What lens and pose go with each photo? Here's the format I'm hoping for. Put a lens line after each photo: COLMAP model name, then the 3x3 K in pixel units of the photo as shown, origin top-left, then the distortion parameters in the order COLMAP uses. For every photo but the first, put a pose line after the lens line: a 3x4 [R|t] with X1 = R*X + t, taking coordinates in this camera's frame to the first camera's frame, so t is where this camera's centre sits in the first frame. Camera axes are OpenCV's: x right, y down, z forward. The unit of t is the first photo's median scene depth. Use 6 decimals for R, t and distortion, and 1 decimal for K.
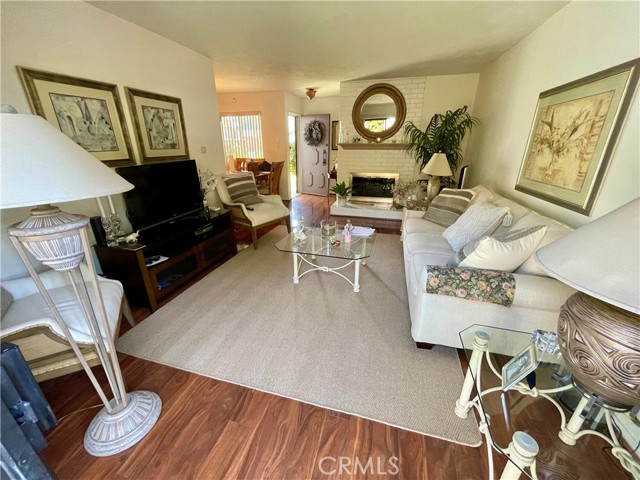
lens RADIAL K [[259.1, 0, 318.9], [0, 259.1, 239.9], [0, 0, 1]] dist [-0.008653, 0.003166]
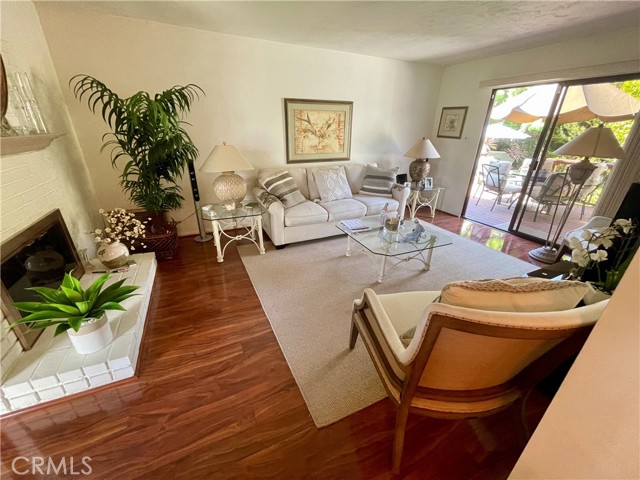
lens RADIAL K [[259.1, 0, 319.9], [0, 259.1, 241.4], [0, 0, 1]] dist [-0.008653, 0.003166]
pose [[-0.645527, -0.317917, 0.694423, -0.744389], [0.254379, 0.767828, 0.587990, -0.969648], [-0.720129, 0.556210, -0.414783, 2.471938]]
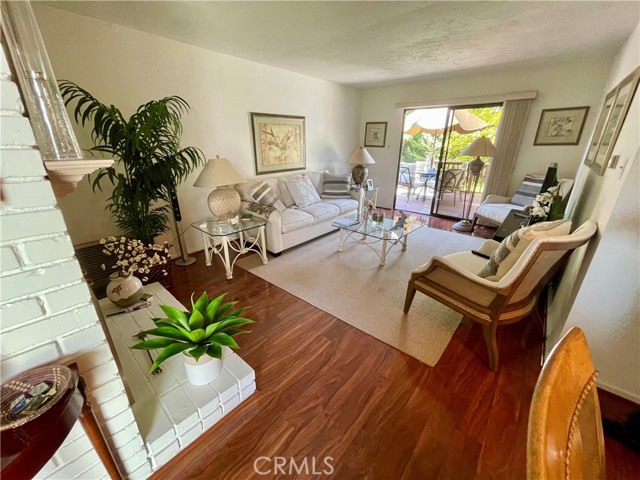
lens RADIAL K [[259.1, 0, 316.2], [0, 259.1, 241.3], [0, 0, 1]] dist [-0.008653, 0.003166]
pose [[-0.897026, -0.163424, 0.410655, -0.322562], [0.152326, 0.757891, 0.634349, -1.154750], [-0.414899, 0.631581, -0.654954, 2.983742]]
